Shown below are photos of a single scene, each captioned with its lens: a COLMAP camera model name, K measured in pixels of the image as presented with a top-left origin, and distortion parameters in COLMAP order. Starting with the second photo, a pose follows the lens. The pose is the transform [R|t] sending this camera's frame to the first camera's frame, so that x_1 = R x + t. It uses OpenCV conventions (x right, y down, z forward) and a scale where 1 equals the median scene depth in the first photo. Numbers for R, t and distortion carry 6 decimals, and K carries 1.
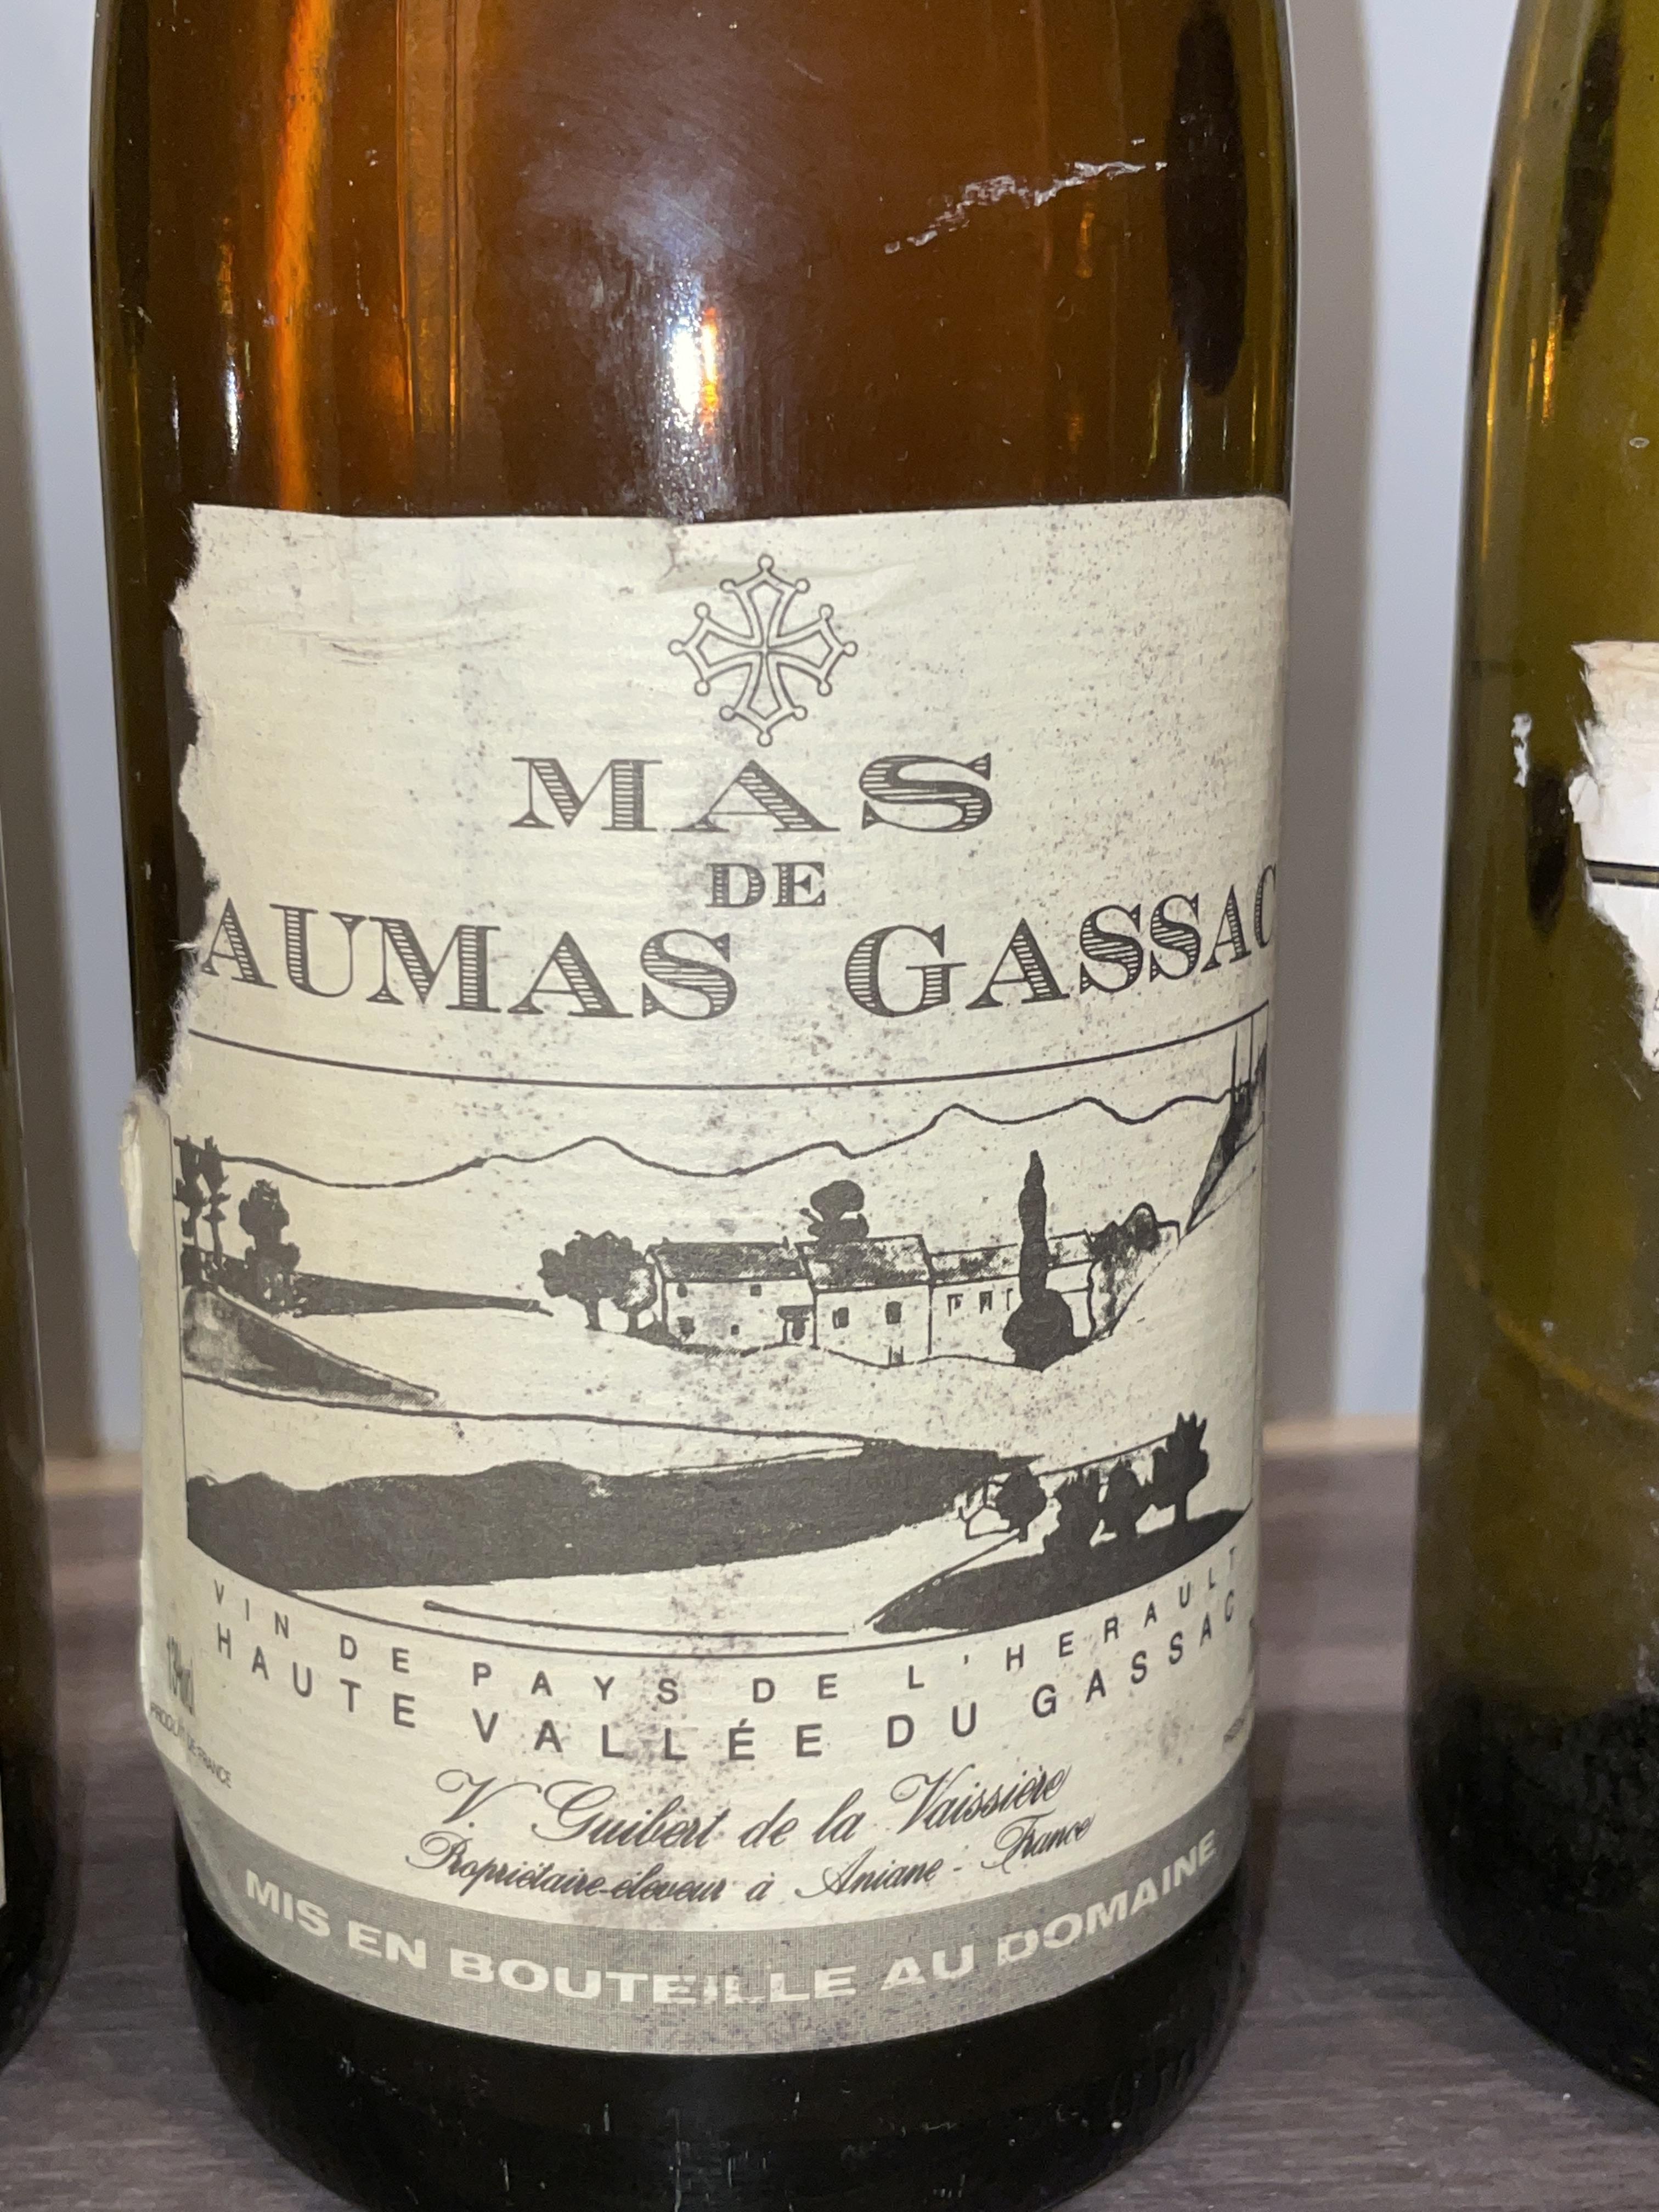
lens RADIAL K [[2856.9, 0, 837.7], [0, 2856.9, 1096.6], [0, 0, 1]] dist [0.165949, -0.484296]
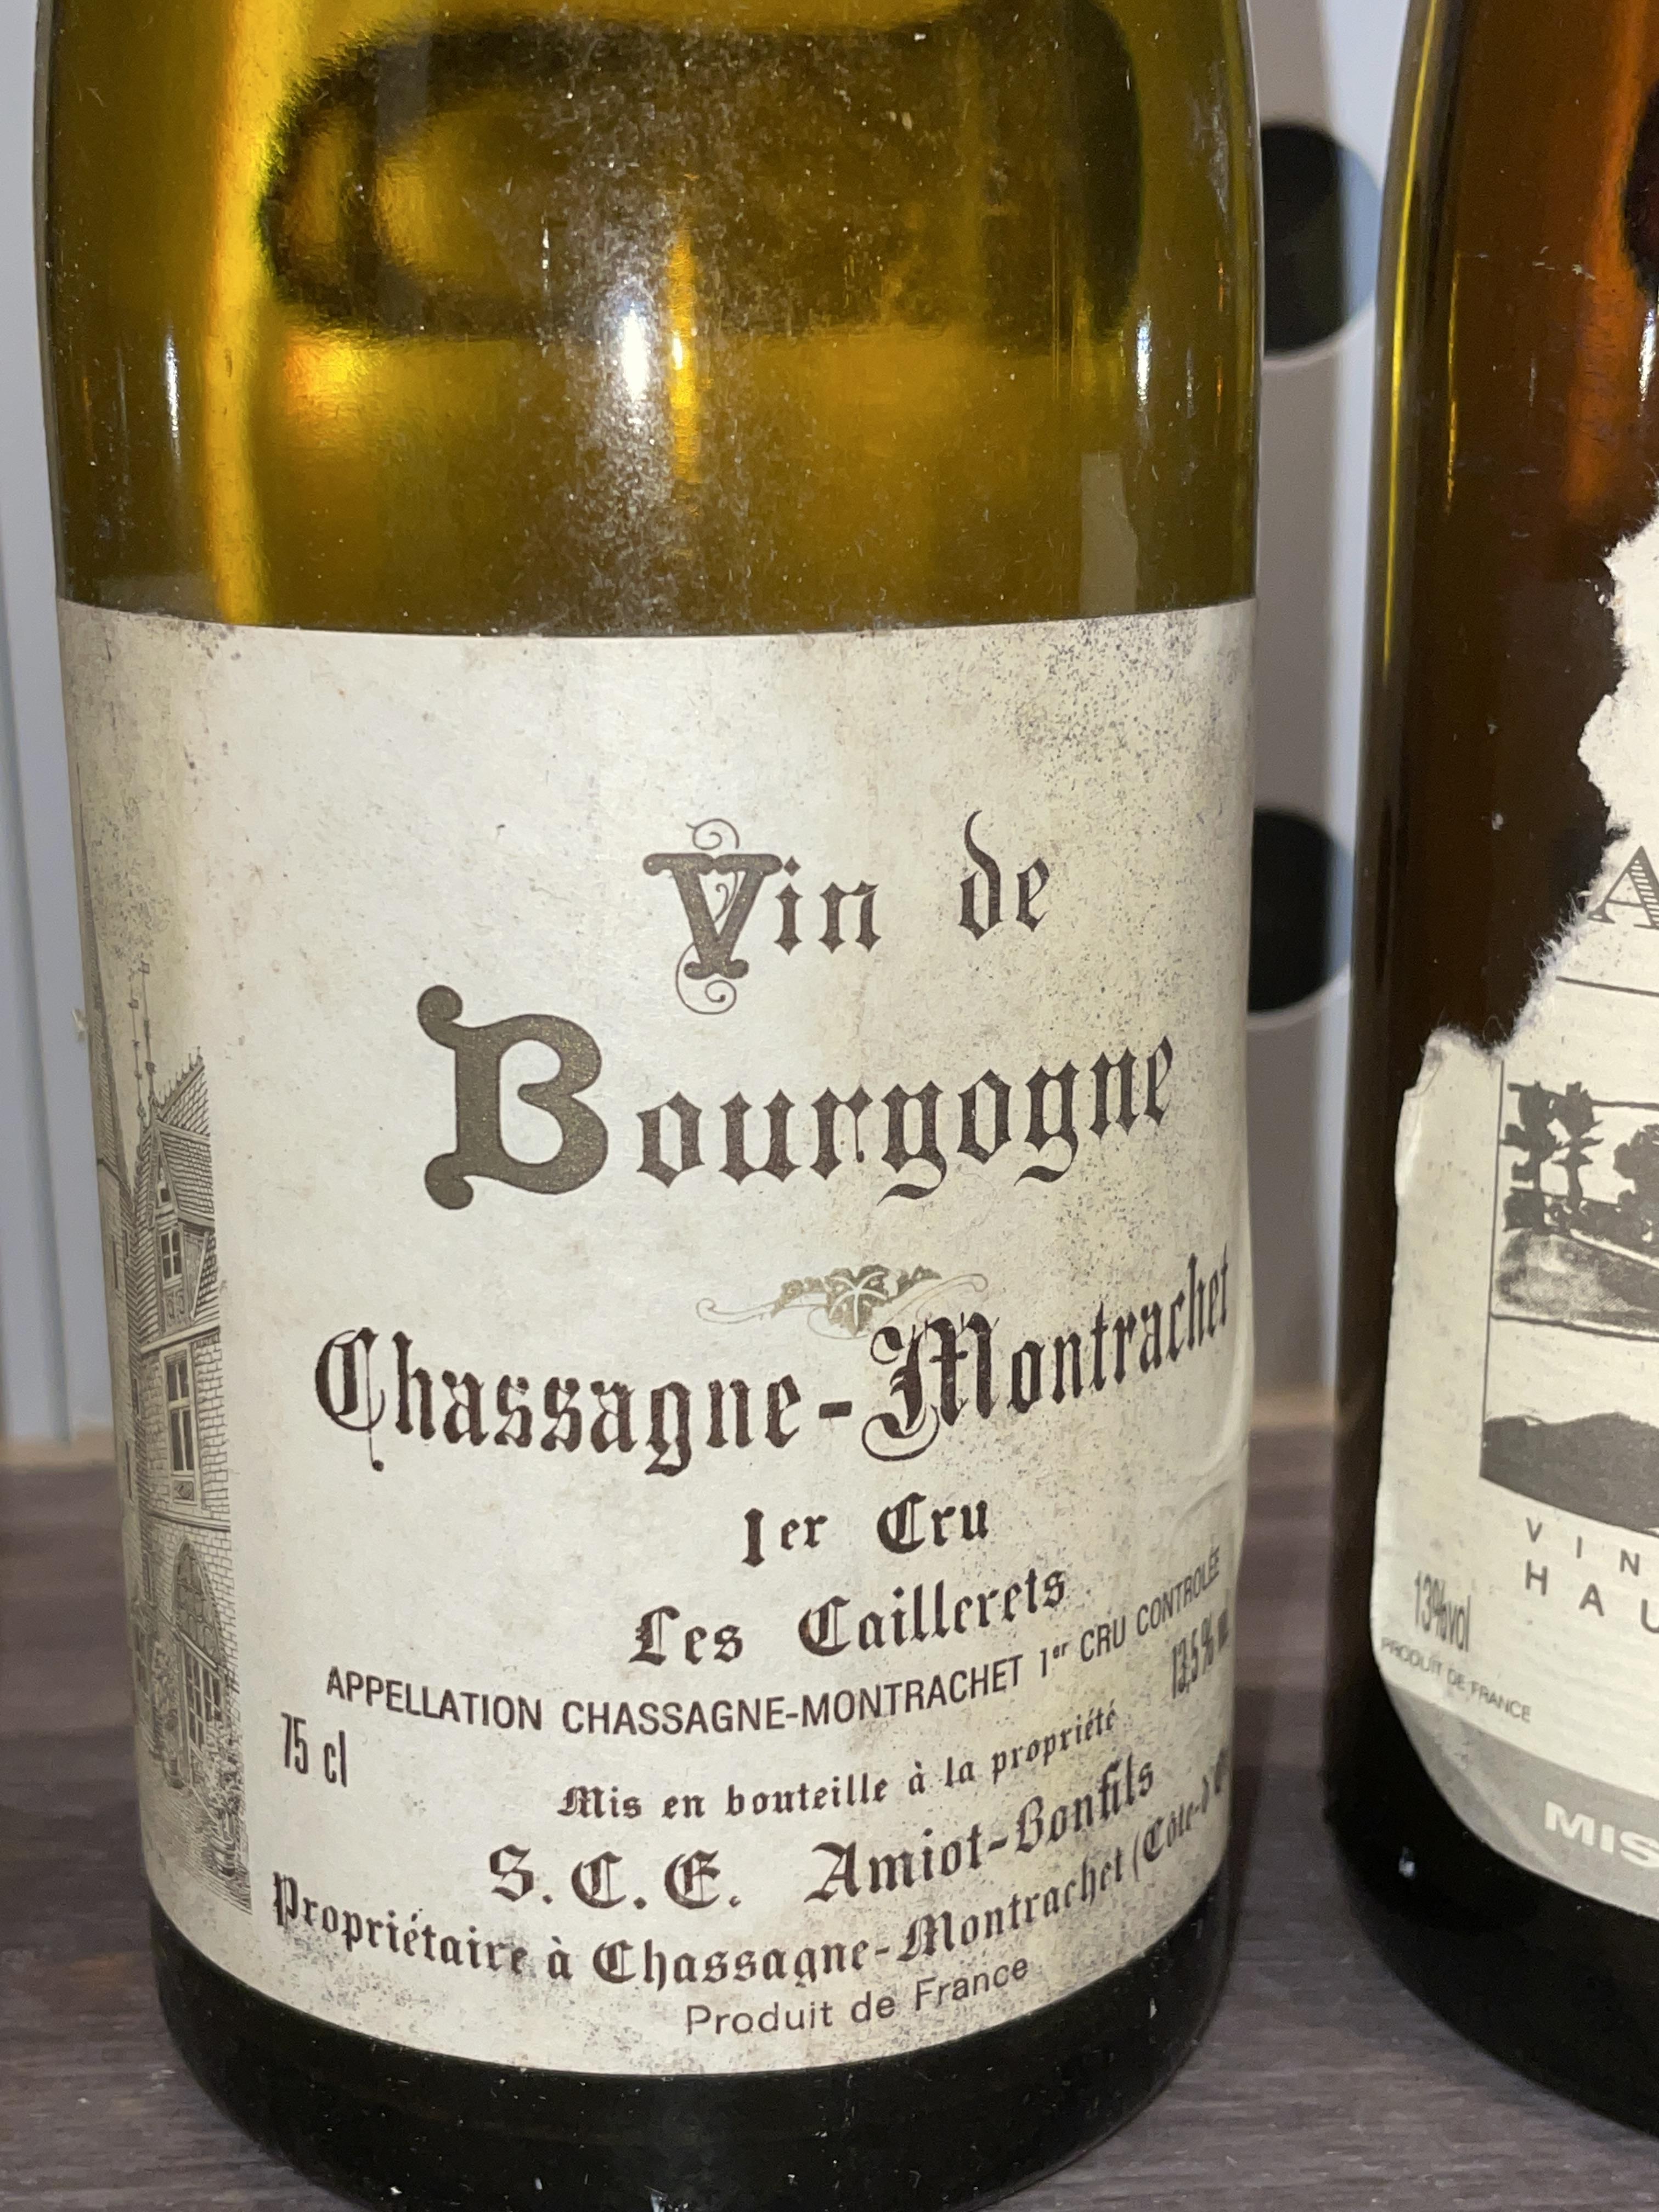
lens RADIAL K [[2856.9, 0, 837.7], [0, 2856.9, 1096.6], [0, 0, 1]] dist [0.165949, -0.484296]
pose [[0.999698, 0.001607, -0.024536, -0.459932], [-0.001362, 0.999949, 0.009997, 0.009372], [0.024551, -0.009961, 0.999649, -0.024551]]
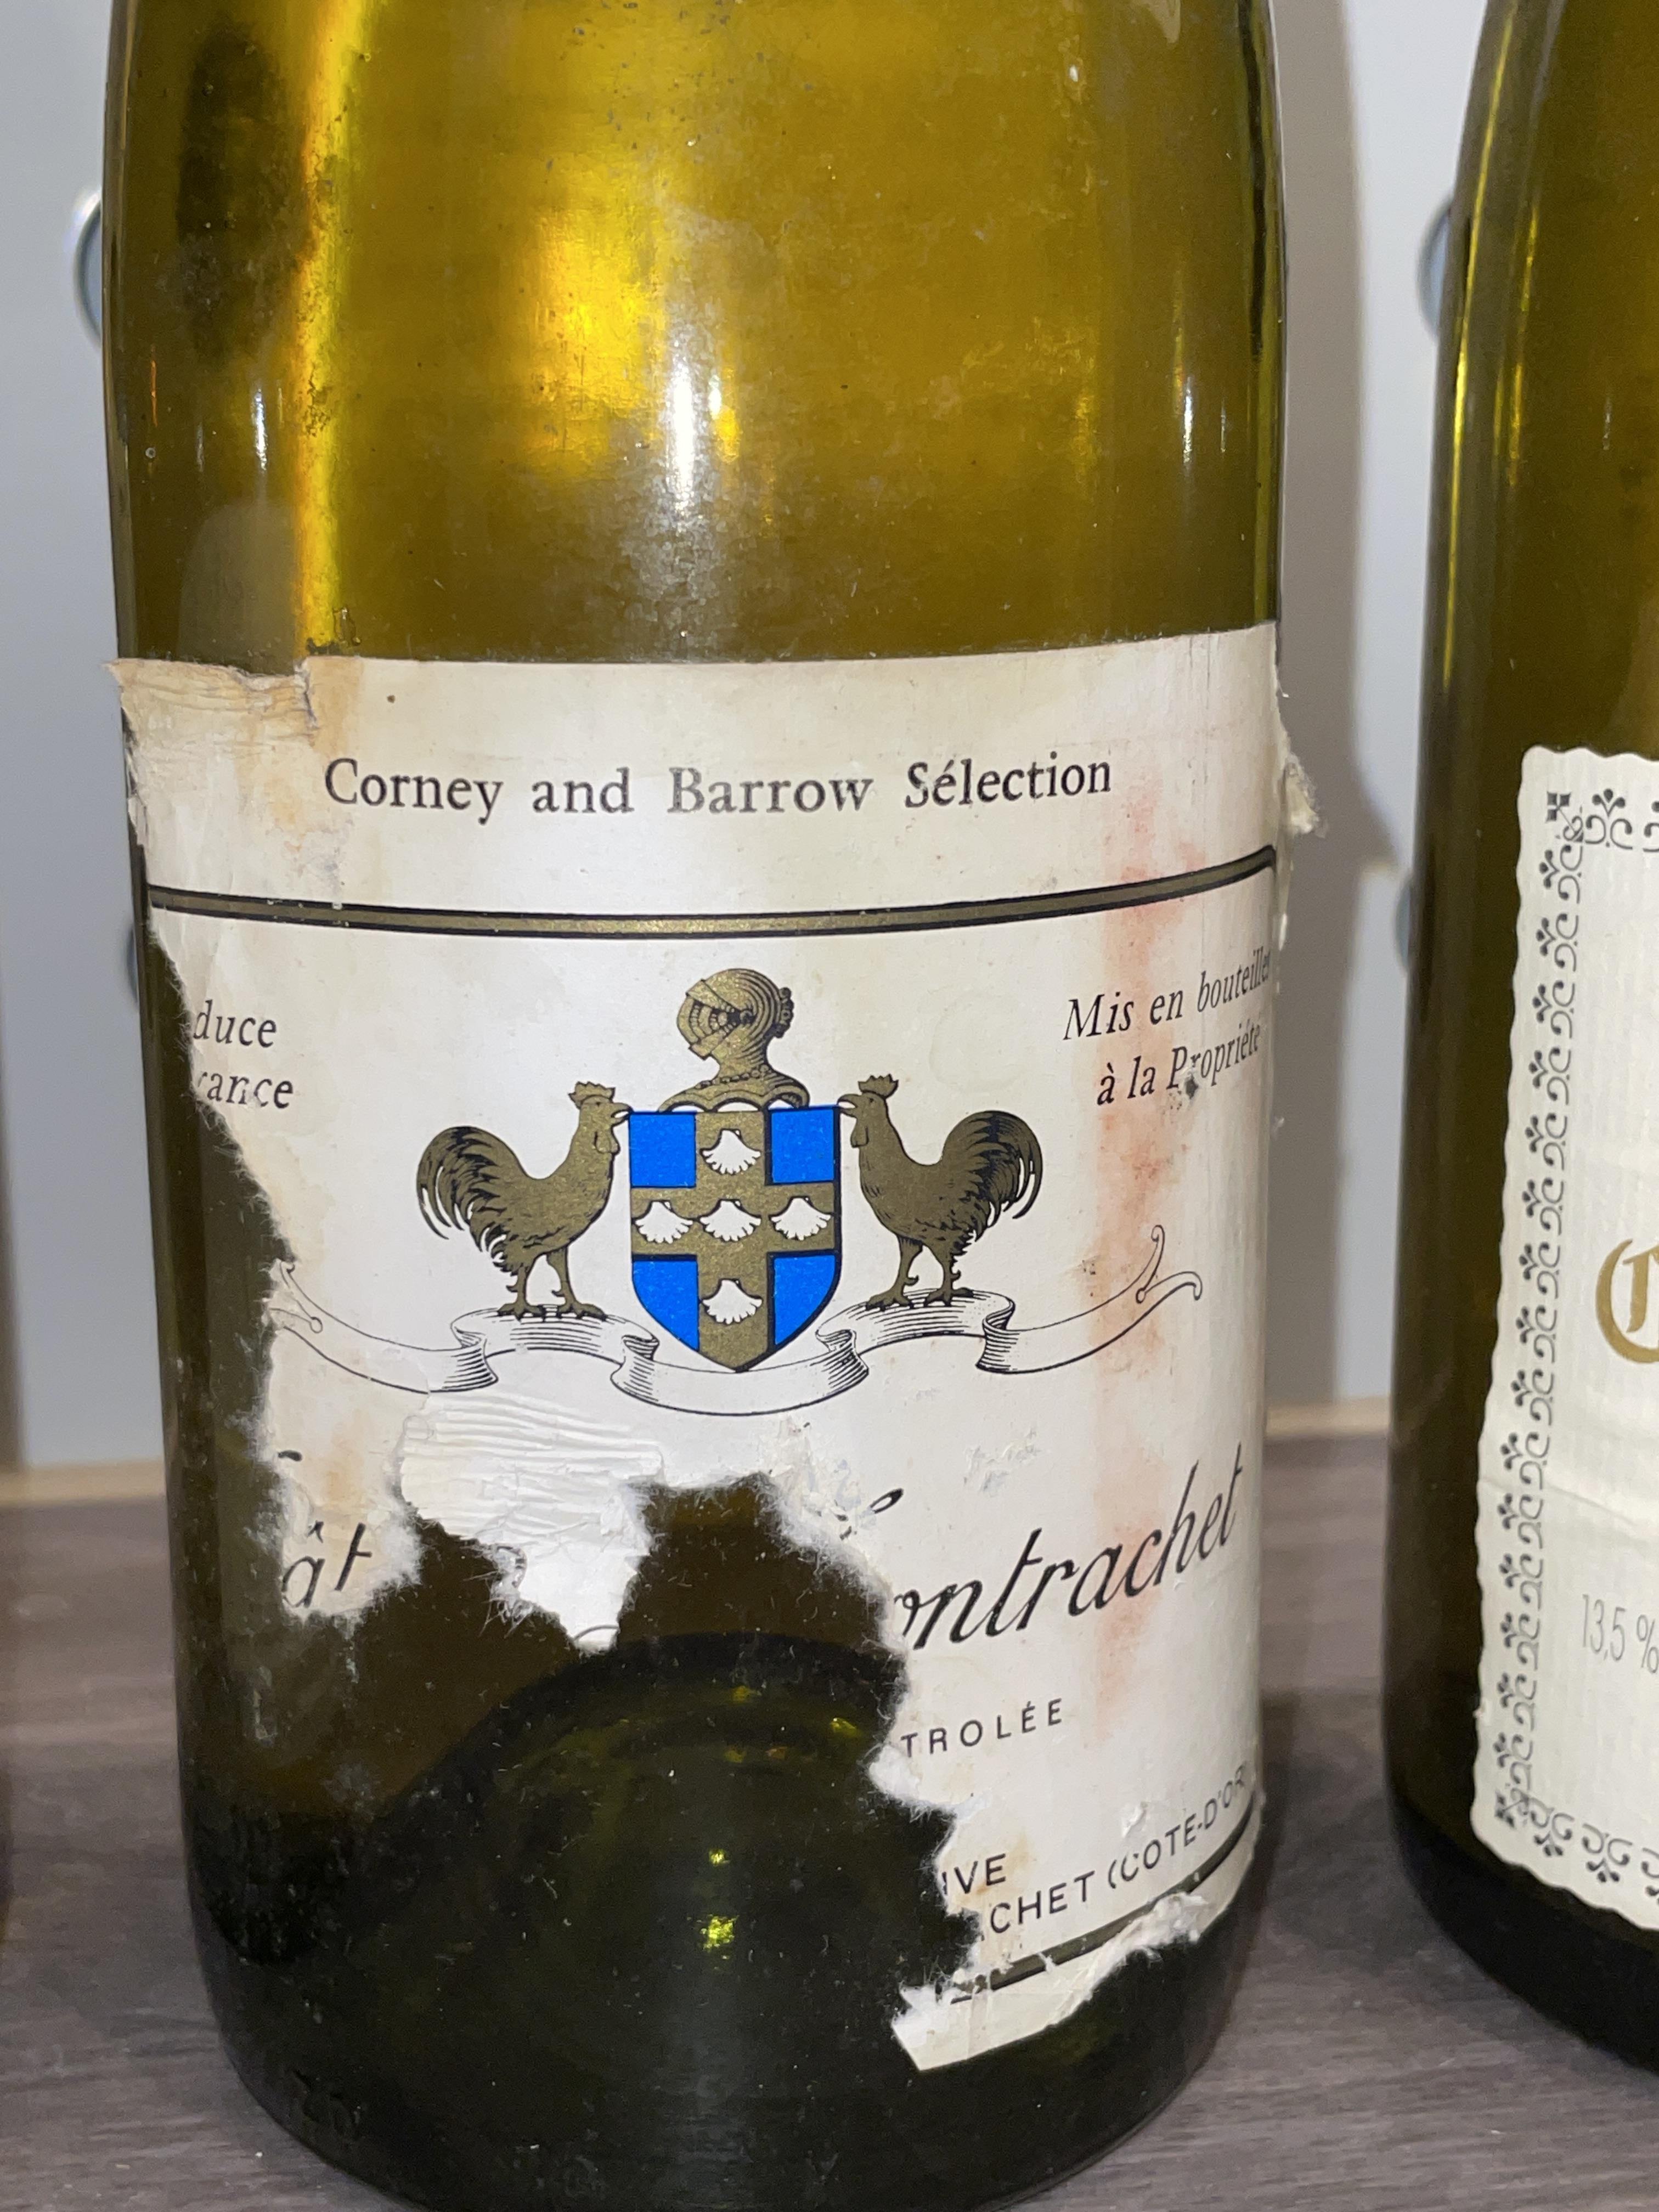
lens RADIAL K [[2856.9, 0, 837.7], [0, 2856.9, 1096.6], [0, 0, 1]] dist [0.165949, -0.484296]
pose [[0.998110, -0.015425, 0.059482, 0.458805], [0.015761, 0.999862, -0.005192, -0.001768], [-0.059394, 0.006120, 0.998216, 0.019123]]
